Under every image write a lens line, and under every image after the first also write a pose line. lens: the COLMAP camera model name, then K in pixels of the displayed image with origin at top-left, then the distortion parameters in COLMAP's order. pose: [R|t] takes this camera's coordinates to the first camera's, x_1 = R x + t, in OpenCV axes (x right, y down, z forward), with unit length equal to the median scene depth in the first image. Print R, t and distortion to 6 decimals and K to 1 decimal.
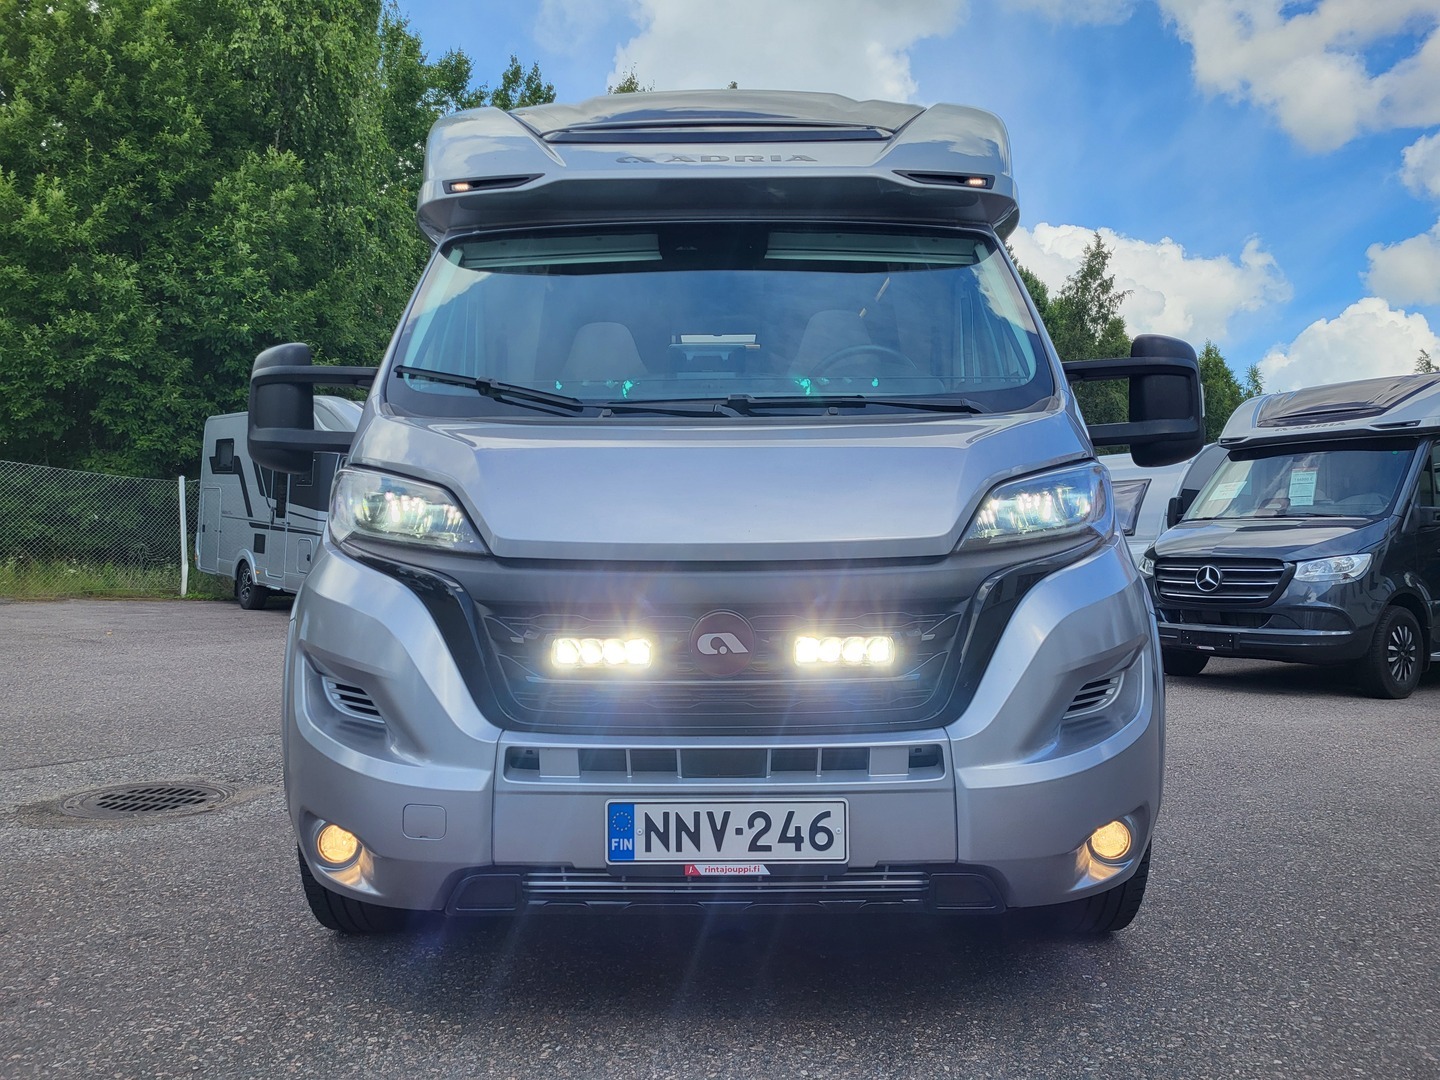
lens RADIAL K [[1114.8, 0, 720.0], [0, 1114.8, 540.0], [0, 0, 1]] dist [0.006938, -0.007004]
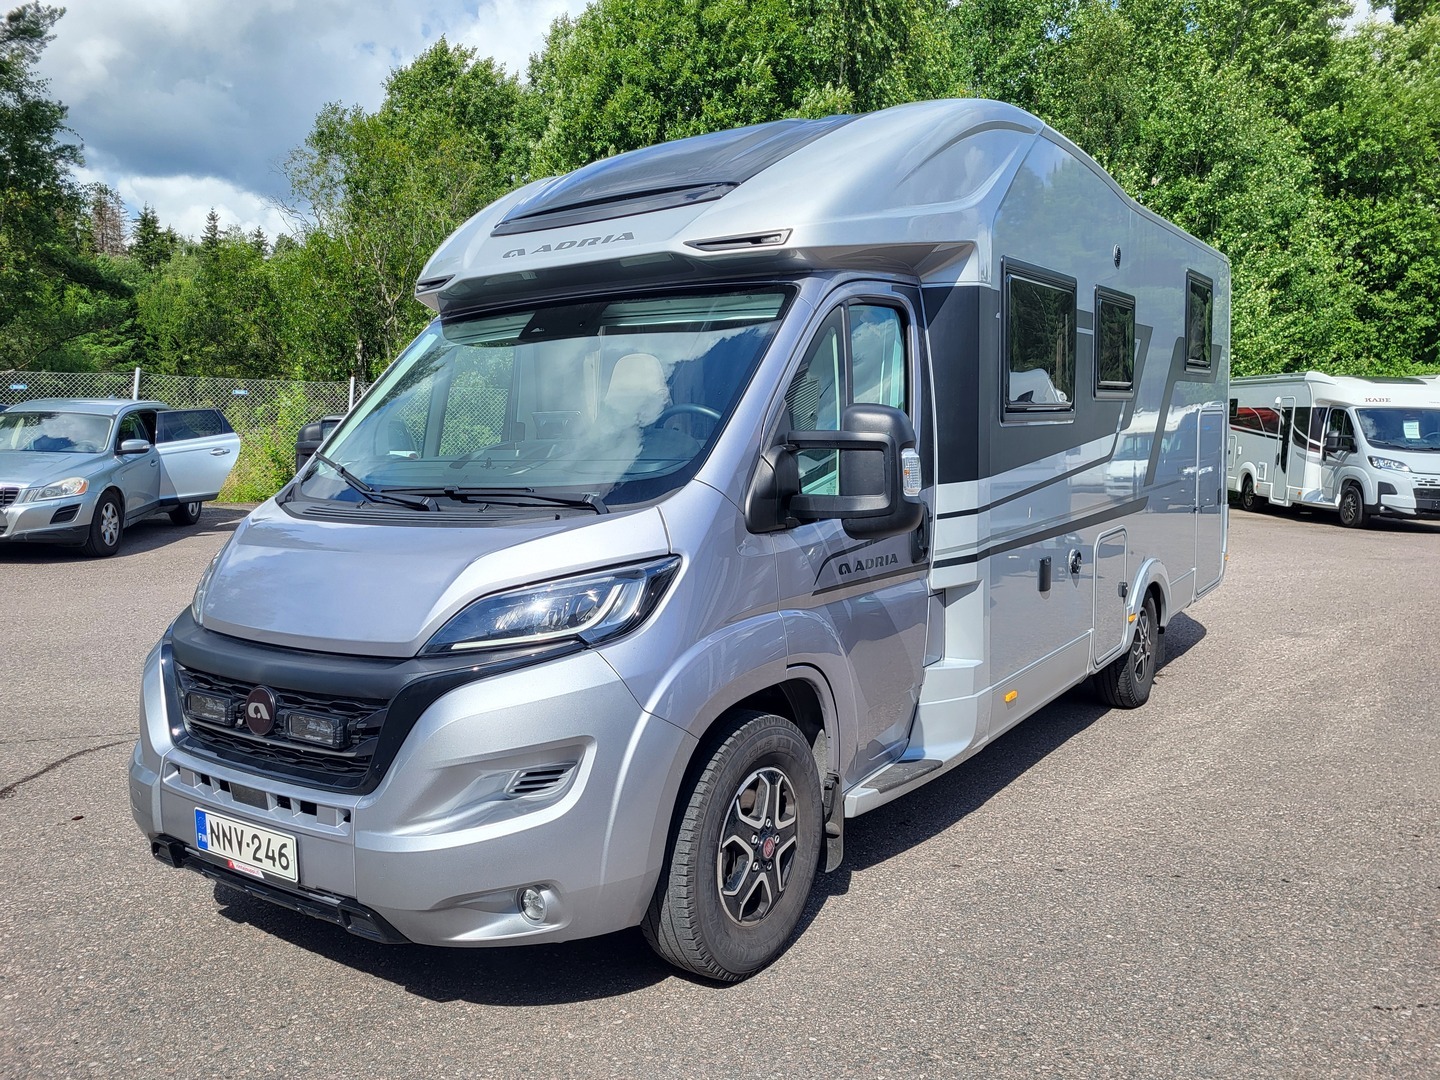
lens RADIAL K [[1114.8, 0, 720.0], [0, 1114.8, 540.0], [0, 0, 1]] dist [0.006938, -0.007004]
pose [[0.822954, 0.041615, -0.566581, 1.307544], [0.022257, 0.994186, 0.105350, -0.264128], [0.567671, -0.099309, 0.817244, 0.213151]]
